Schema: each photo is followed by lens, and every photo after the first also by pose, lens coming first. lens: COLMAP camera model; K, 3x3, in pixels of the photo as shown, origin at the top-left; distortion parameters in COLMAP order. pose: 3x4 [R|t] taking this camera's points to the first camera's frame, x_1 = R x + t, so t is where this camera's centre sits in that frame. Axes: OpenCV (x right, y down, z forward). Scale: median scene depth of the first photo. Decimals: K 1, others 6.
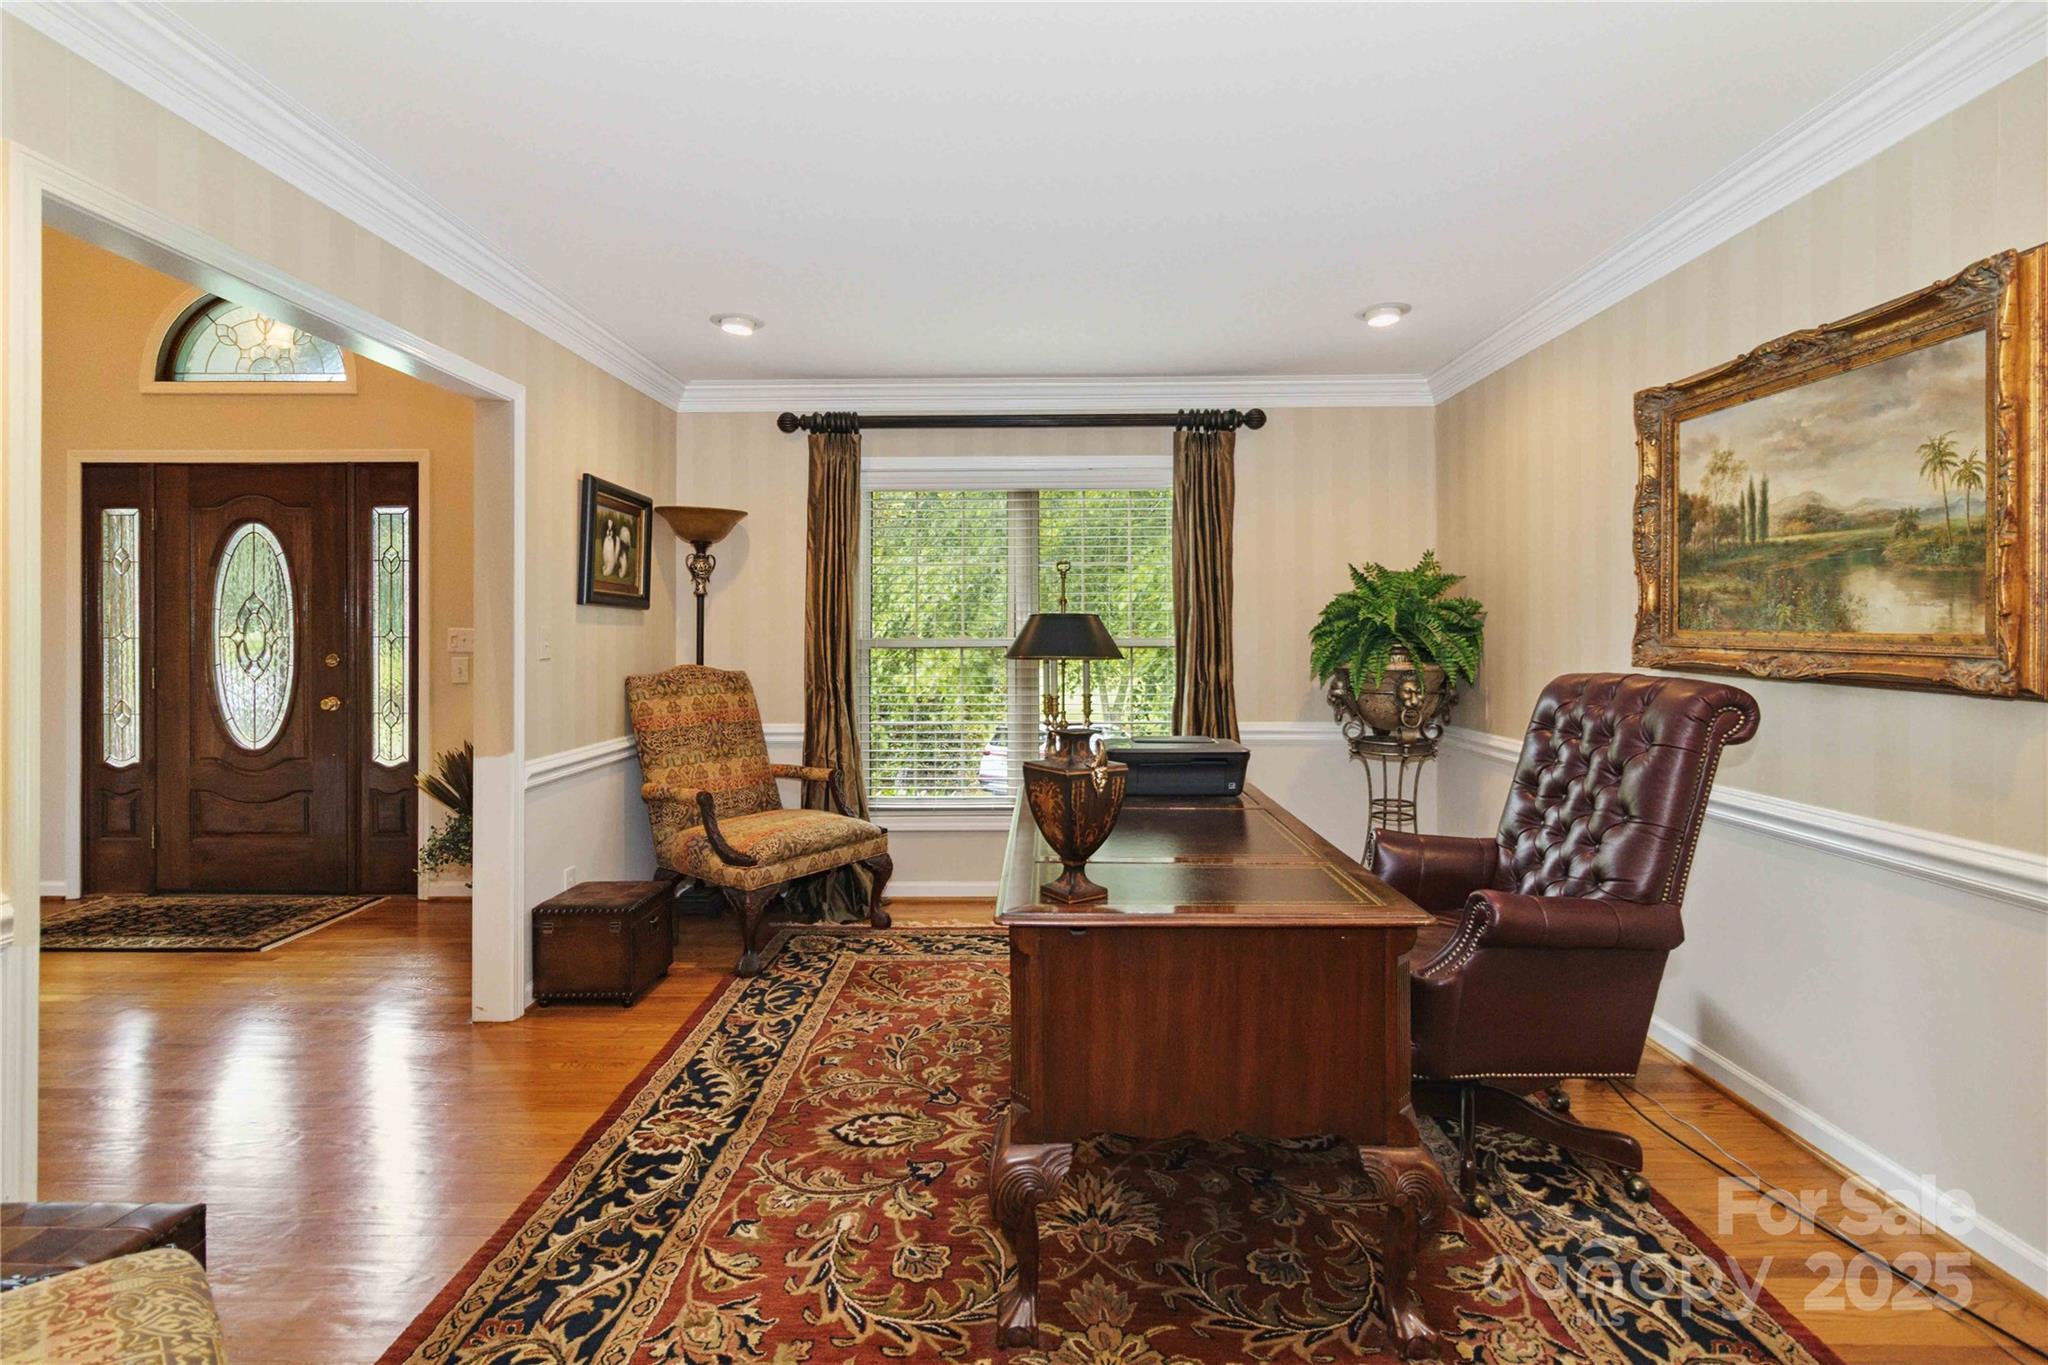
lens RADIAL K [[954.3, 0, 1022.2], [0, 954.3, 647.3], [0, 0, 1]] dist [0.003021, 0.000860]
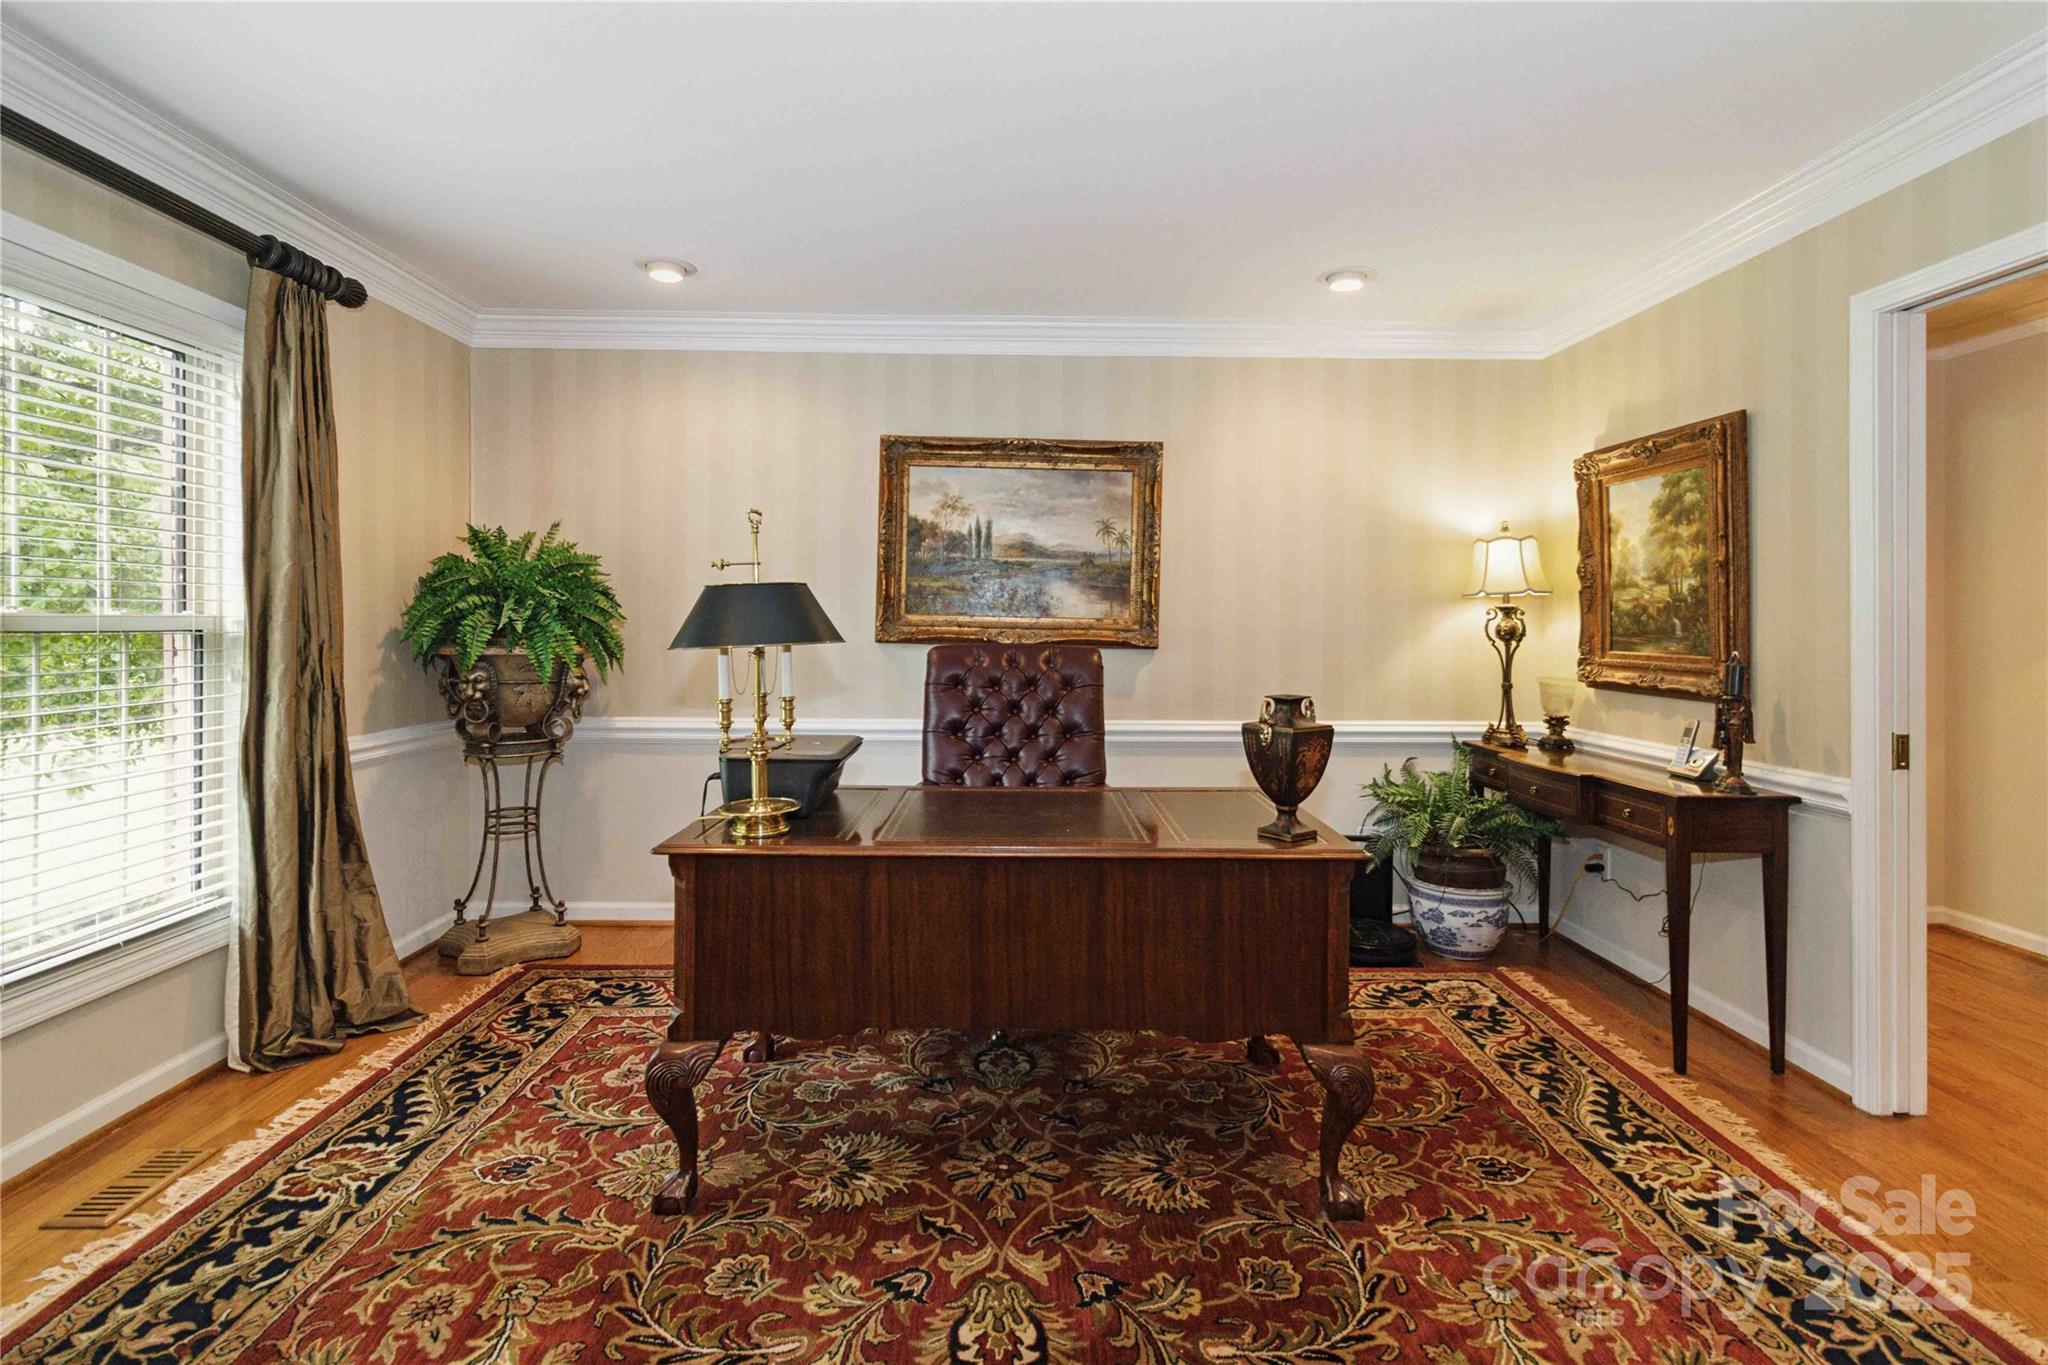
lens RADIAL K [[954.3, 0, 1019.1], [0, 954.3, 612.4], [0, 0, 1]] dist [0.003021, 0.000860]
pose [[-0.015524, 0.007172, 0.999854, -0.816908], [0.006183, 0.999956, -0.007076, -0.009496], [-0.999860, 0.006072, -0.015567, 0.974989]]
